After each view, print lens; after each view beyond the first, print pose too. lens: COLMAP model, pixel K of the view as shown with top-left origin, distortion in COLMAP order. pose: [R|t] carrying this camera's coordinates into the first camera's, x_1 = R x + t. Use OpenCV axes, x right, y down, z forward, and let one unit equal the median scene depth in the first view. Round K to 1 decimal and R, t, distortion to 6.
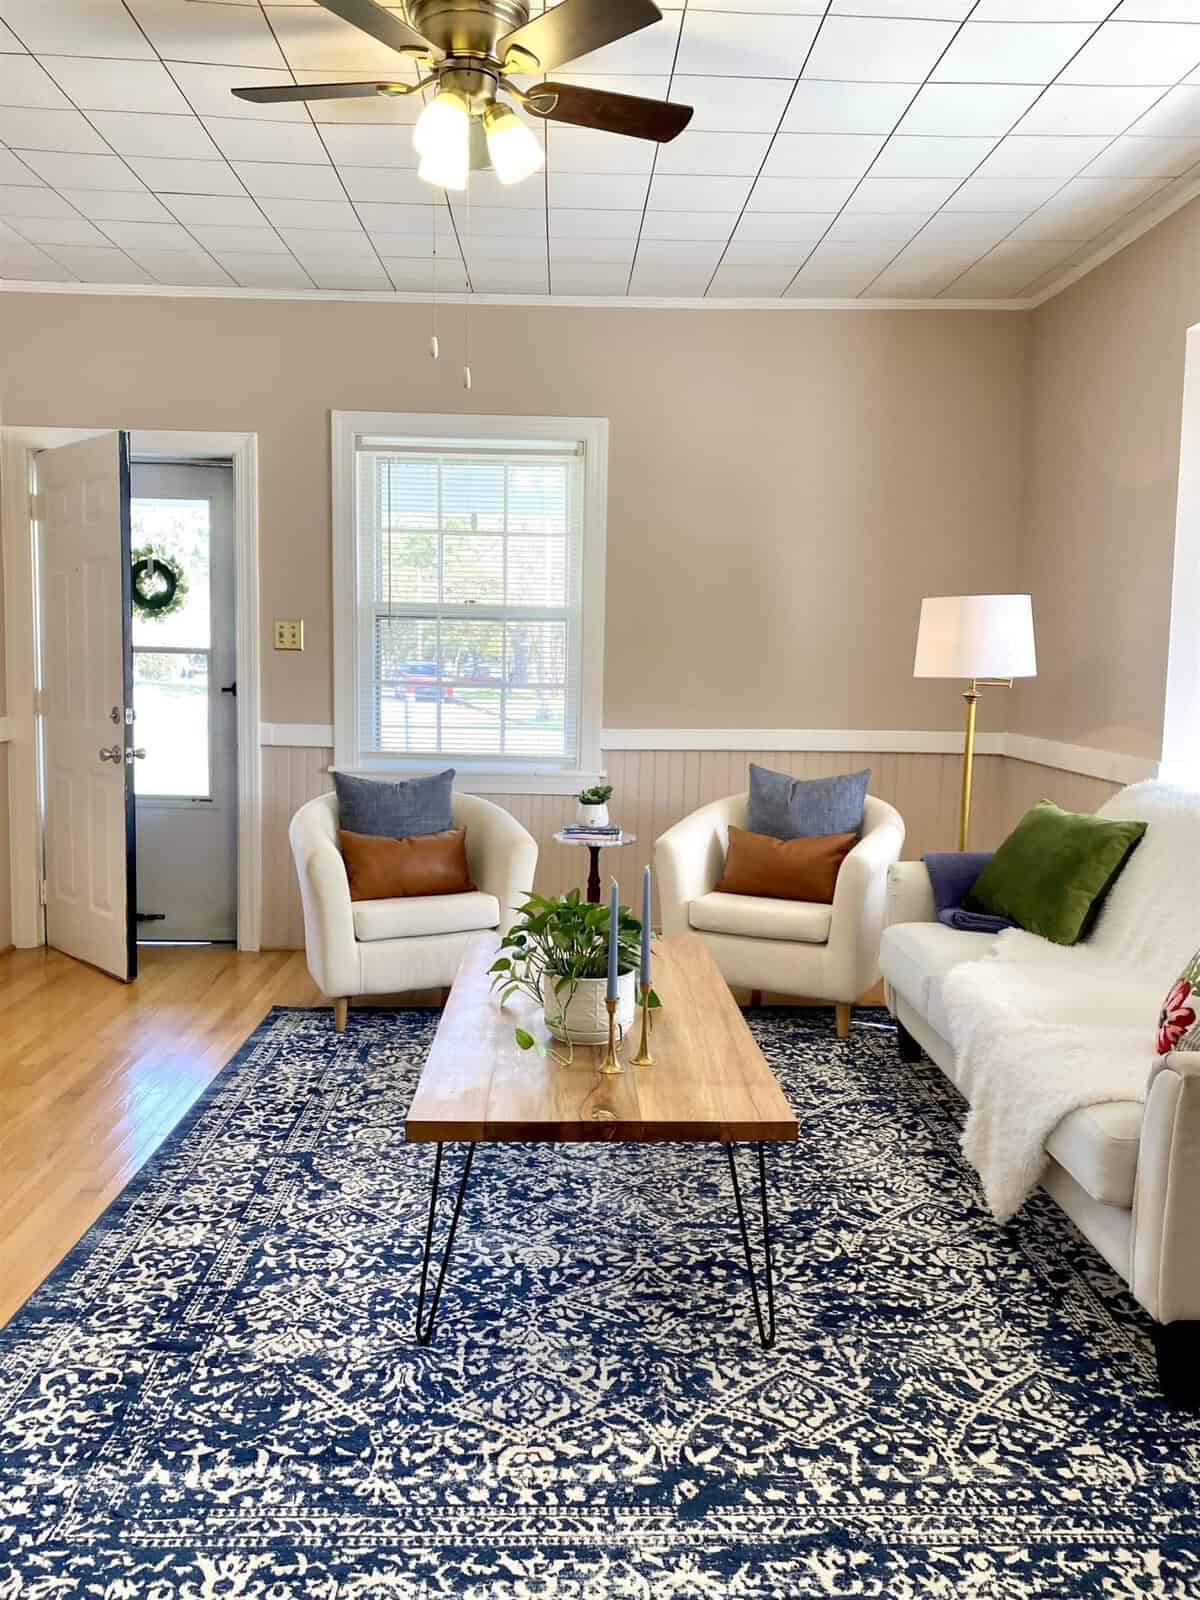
lens RADIAL K [[1287.8, 0, 600.0], [0, 1287.8, 800.0], [0, 0, 1]] dist [0.059157, -0.045513]
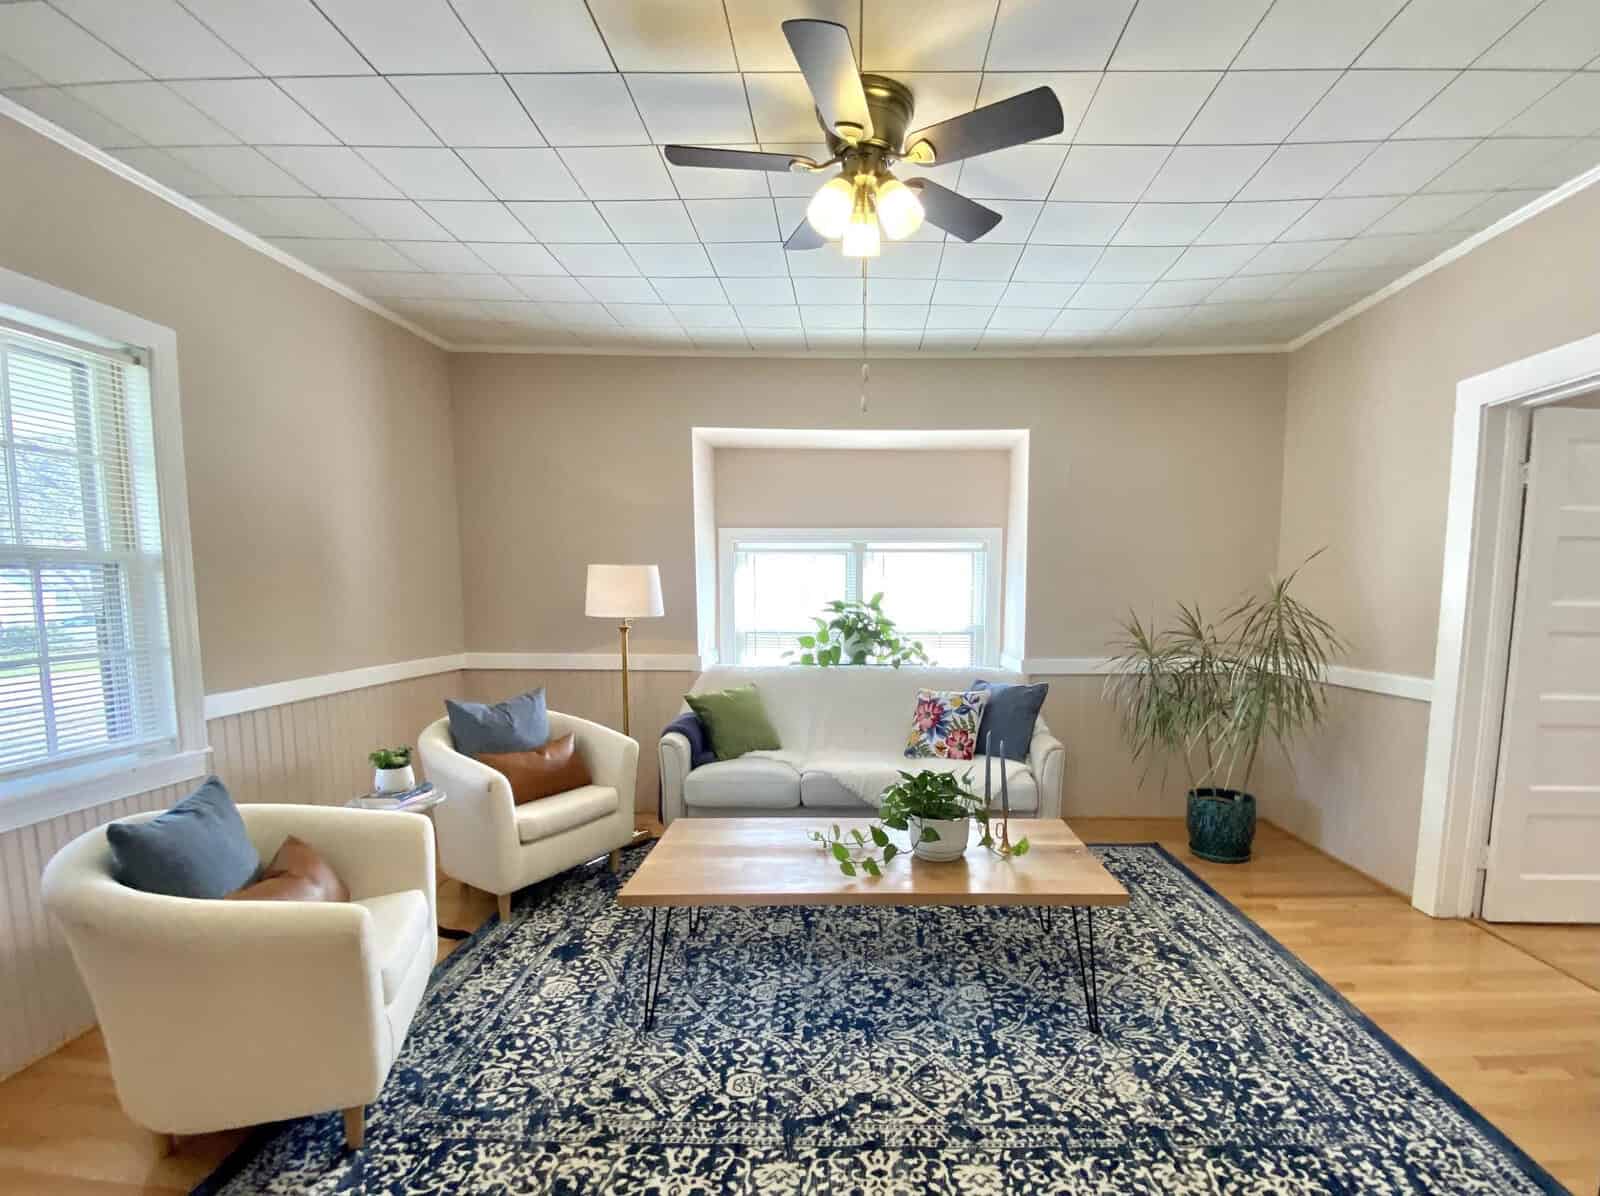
lens RADIAL K [[722.4, 0, 848.1], [0, 722.4, 660.8], [0, 0, 1]] dist [0.009281, -0.013739]
pose [[0.037245, -0.122401, 0.991782, -0.872424], [0.106574, 0.987297, 0.117845, -0.170783], [-0.993607, 0.101309, 0.049817, 1.049449]]
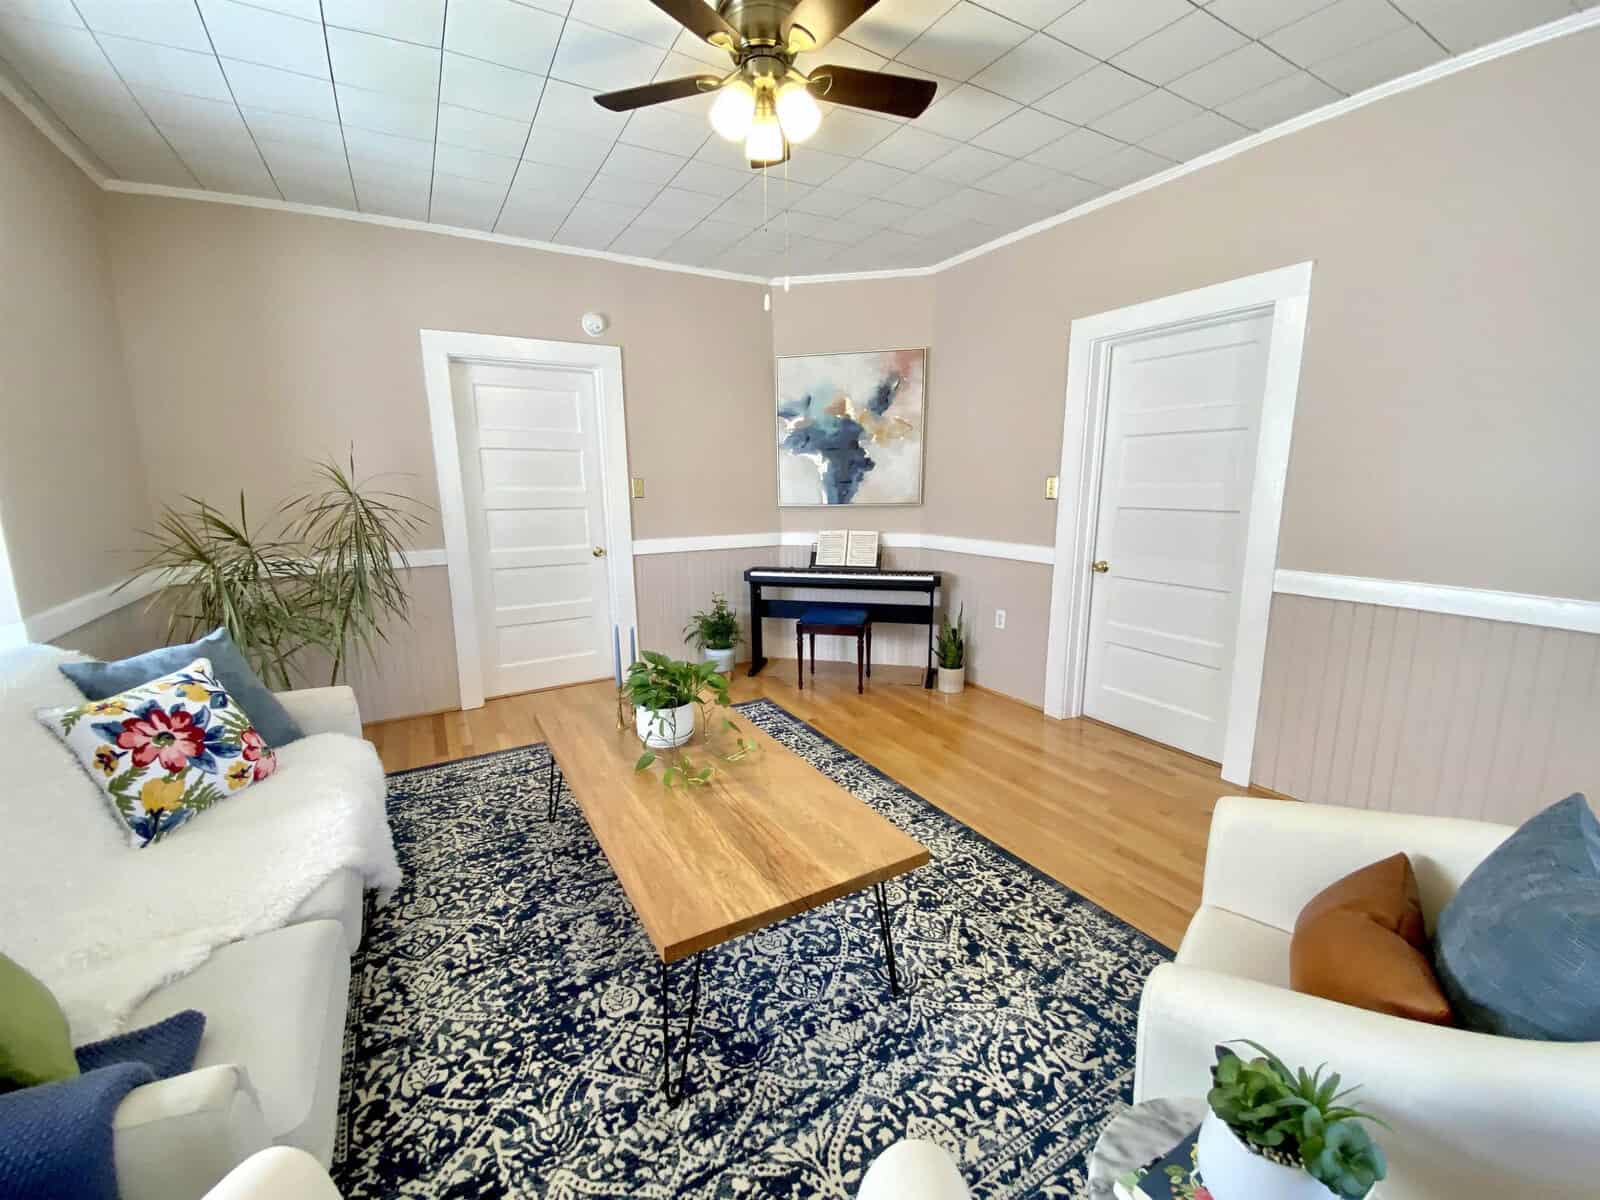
lens RADIAL K [[643.8, 0, 800.0], [0, 643.8, 600.0], [0, 0, 1]] dist [0.038146, -0.037677]
pose [[-0.873590, 0.071628, -0.481362, 0.227116], [-0.064294, 0.963453, 0.260048, -0.214800], [0.482397, 0.258125, -0.837058, 1.734641]]
